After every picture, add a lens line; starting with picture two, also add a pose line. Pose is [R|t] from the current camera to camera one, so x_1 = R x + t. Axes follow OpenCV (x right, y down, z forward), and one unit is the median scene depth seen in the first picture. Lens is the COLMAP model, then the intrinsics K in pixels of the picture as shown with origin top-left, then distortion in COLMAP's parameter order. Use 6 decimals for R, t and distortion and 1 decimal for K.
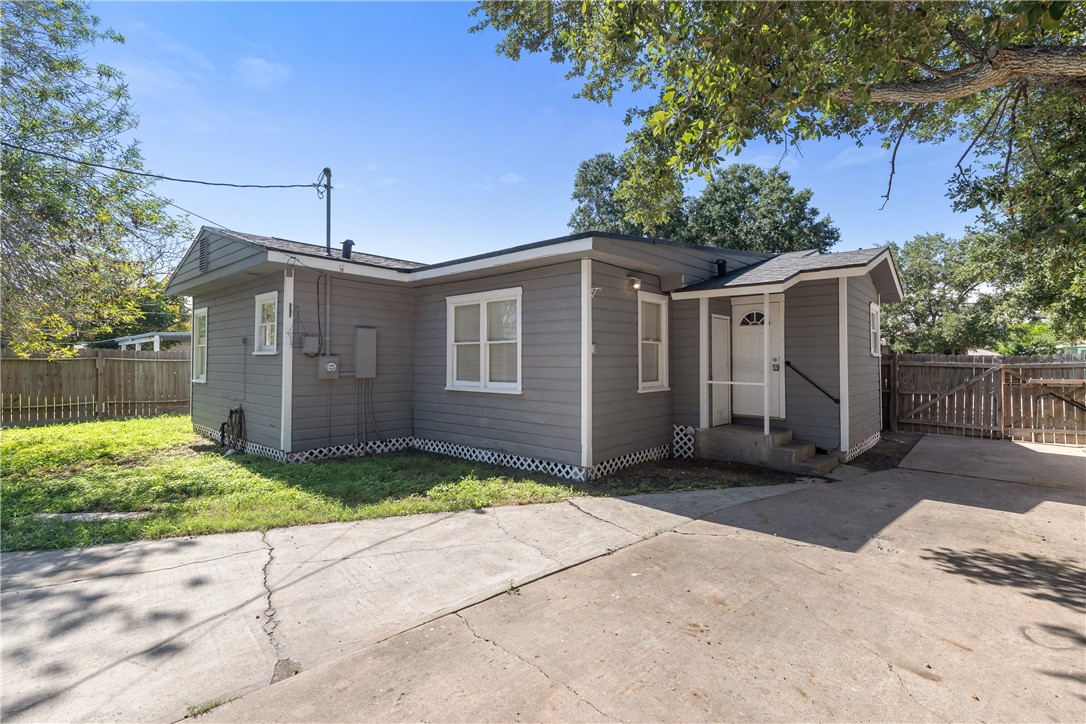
lens RADIAL K [[504.7, 0, 531.0], [0, 504.7, 347.1], [0, 0, 1]] dist [0.009364, -0.003765]
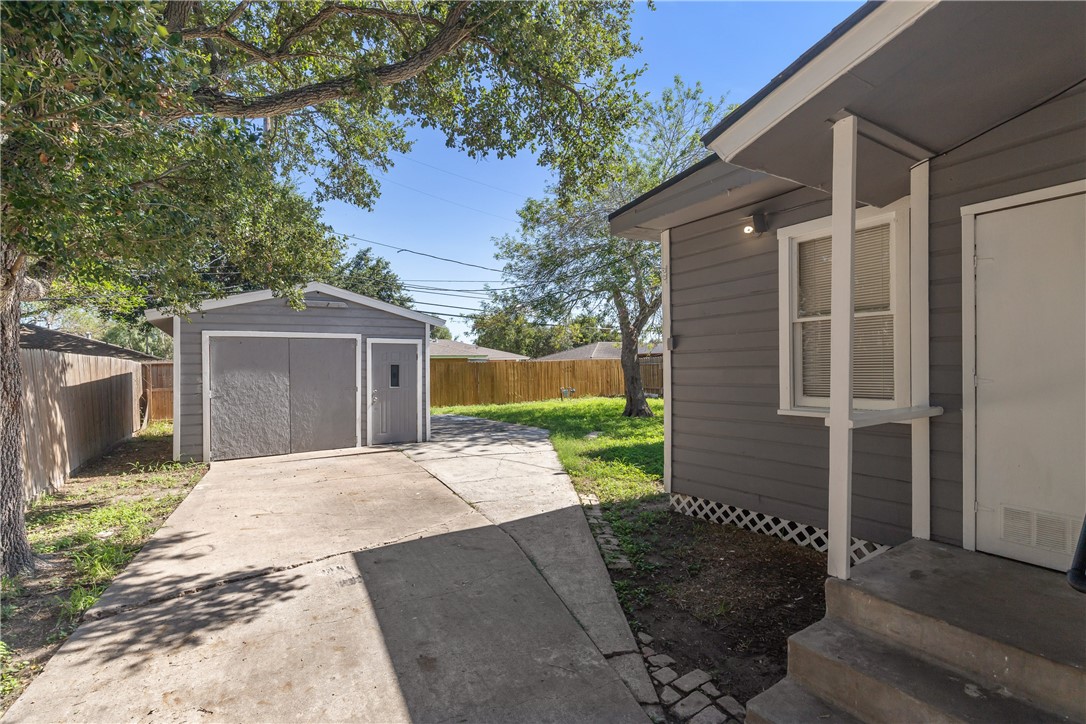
lens RADIAL K [[504.7, 0, 541.0], [0, 504.7, 370.2], [0, 0, 1]] dist [0.009364, -0.003765]
pose [[-0.262636, 0.011753, -0.964823, 0.757705], [0.041698, 0.999130, 0.000820, 0.028284], [0.963994, -0.040016, -0.262898, 0.825445]]
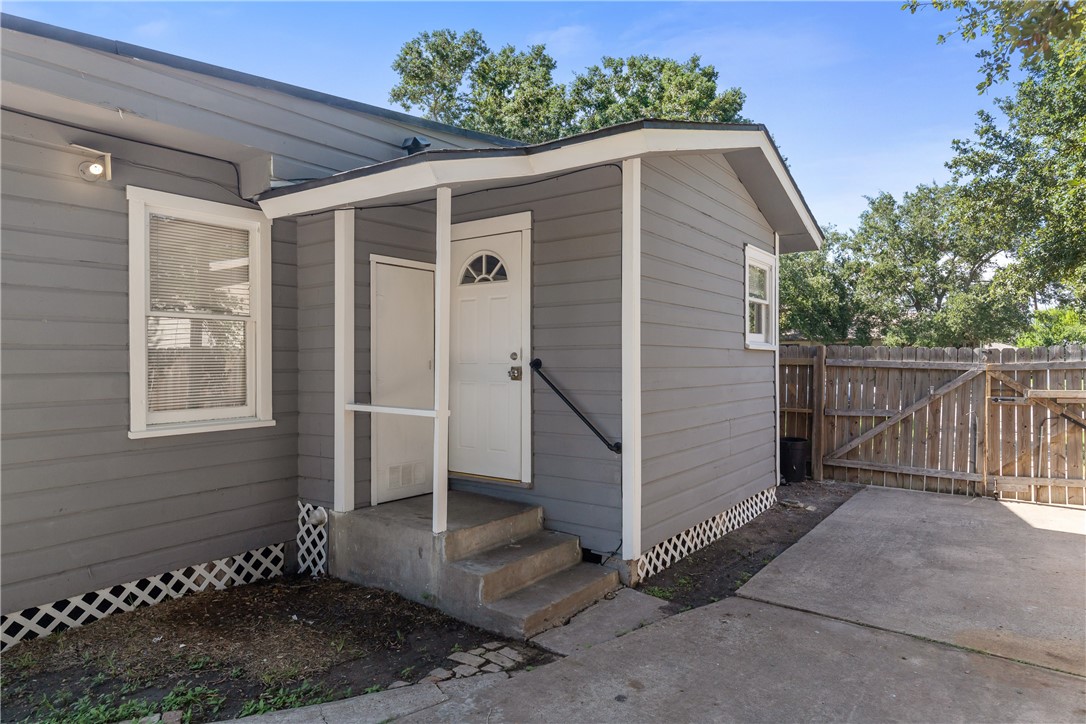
lens RADIAL K [[654.0, 0, 544.5], [0, 654.0, 362.6], [0, 0, 1]] dist [0.005919, -0.001503]
pose [[0.994545, -0.004780, 0.104200, 0.452376], [0.001722, 0.999566, 0.029419, 0.013456], [-0.104295, -0.029079, 0.994121, 0.407252]]
